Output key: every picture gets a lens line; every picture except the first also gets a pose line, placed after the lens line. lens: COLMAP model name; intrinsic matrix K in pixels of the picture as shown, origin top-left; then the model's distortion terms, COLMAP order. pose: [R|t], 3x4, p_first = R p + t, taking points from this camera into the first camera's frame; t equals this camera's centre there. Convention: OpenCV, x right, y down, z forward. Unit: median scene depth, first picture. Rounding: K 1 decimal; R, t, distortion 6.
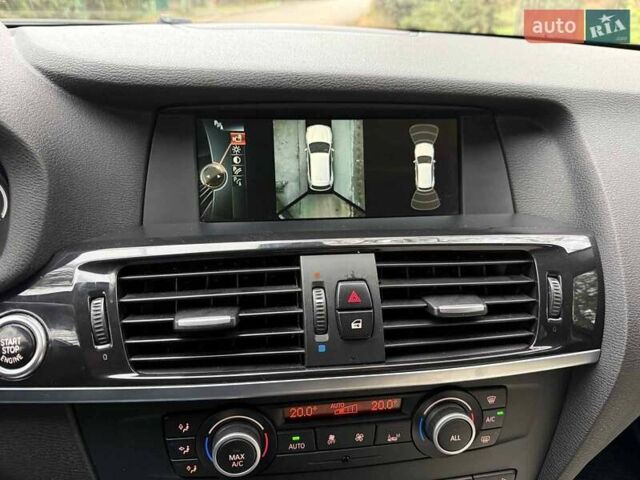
lens RADIAL K [[479.1, 0, 318.3], [0, 479.1, 240.7], [0, 0, 1]] dist [0.001428, -0.008071]
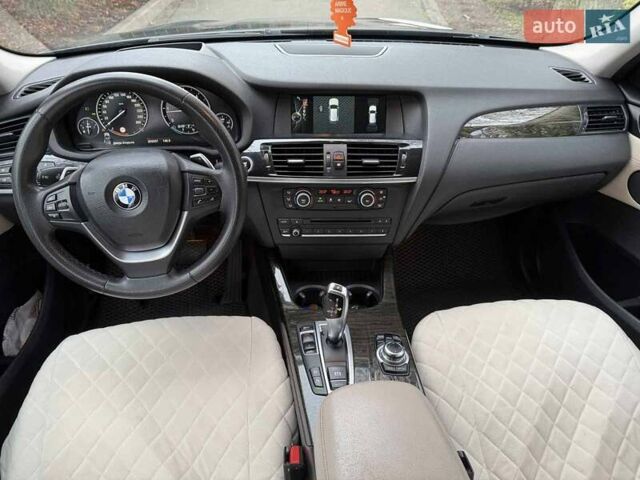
lens RADIAL K [[479.1, 0, 319.7], [0, 479.1, 237.3], [0, 0, 1]] dist [0.001428, -0.008071]
pose [[0.994464, 0.050650, -0.092060, 0.267401], [-0.034385, 0.984780, 0.170368, 0.099793], [0.099288, -0.166259, 0.981071, -2.308828]]
